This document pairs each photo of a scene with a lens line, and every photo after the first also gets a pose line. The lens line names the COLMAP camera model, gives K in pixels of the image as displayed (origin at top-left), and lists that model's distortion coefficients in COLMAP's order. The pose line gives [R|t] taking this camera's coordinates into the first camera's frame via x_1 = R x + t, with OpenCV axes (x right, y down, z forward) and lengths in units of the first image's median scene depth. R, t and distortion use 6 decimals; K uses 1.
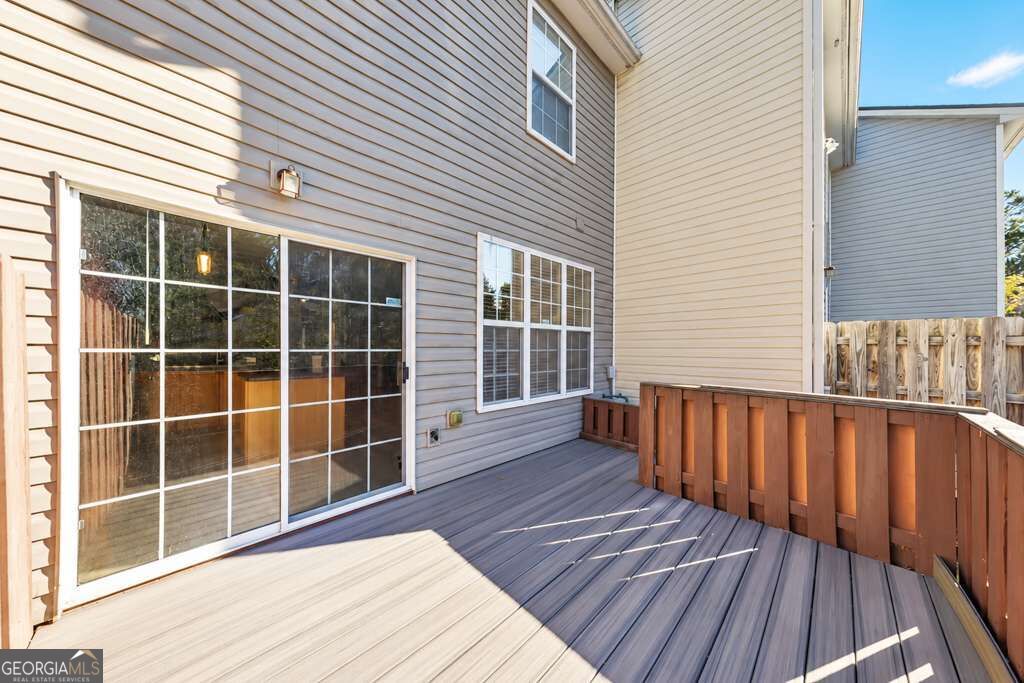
lens RADIAL K [[324.0, 0, 514.8], [0, 324.0, 346.5], [0, 0, 1]] dist [0.005820, -0.000055]
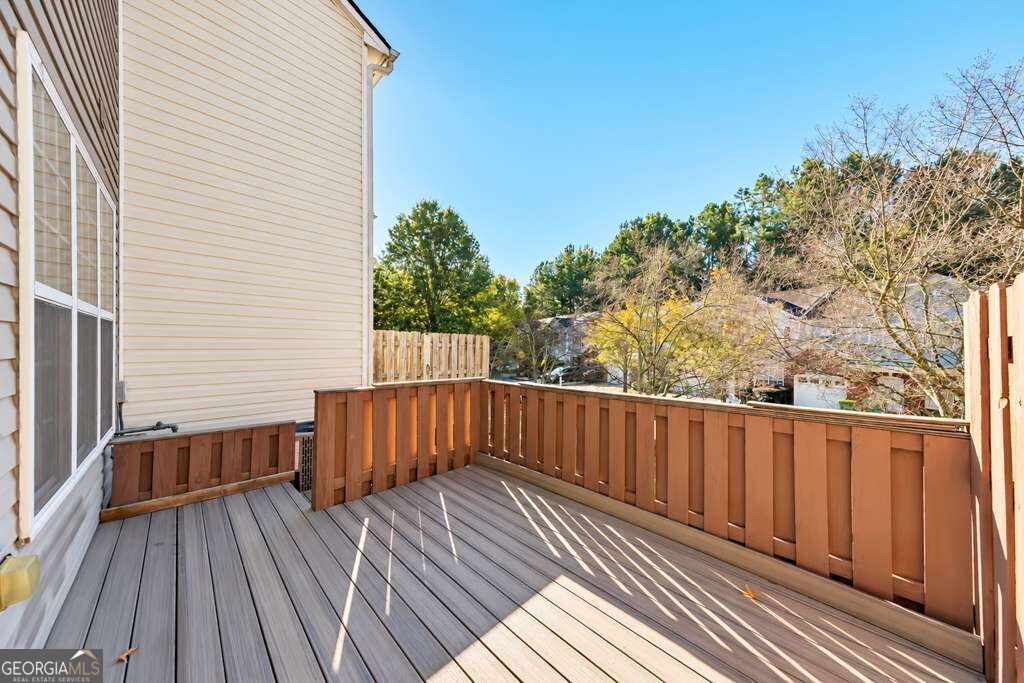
lens RADIAL K [[324.0, 0, 514.8], [0, 324.0, 346.5], [0, 0, 1]] dist [0.005820, -0.000055]
pose [[-0.013098, -0.006622, 0.999892, -0.542910], [-0.015739, 0.999856, 0.006415, -0.029173], [-0.999790, -0.015654, -0.013200, 0.551023]]
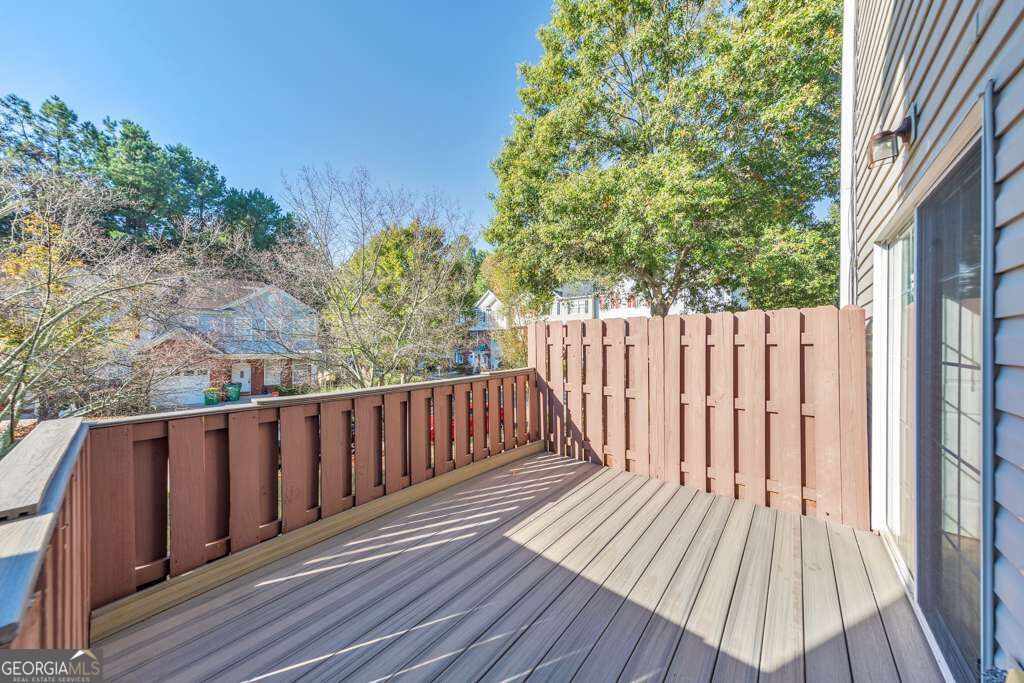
lens RADIAL K [[317.5, 0, 510.9], [0, 317.5, 338.8], [0, 0, 1]] dist [0.009481, 0.000028]
pose [[-0.998587, -0.014155, -0.051218, 0.207451], [-0.013465, 0.999814, -0.013789, -0.029997], [0.051403, -0.013080, -0.998592, 1.304673]]
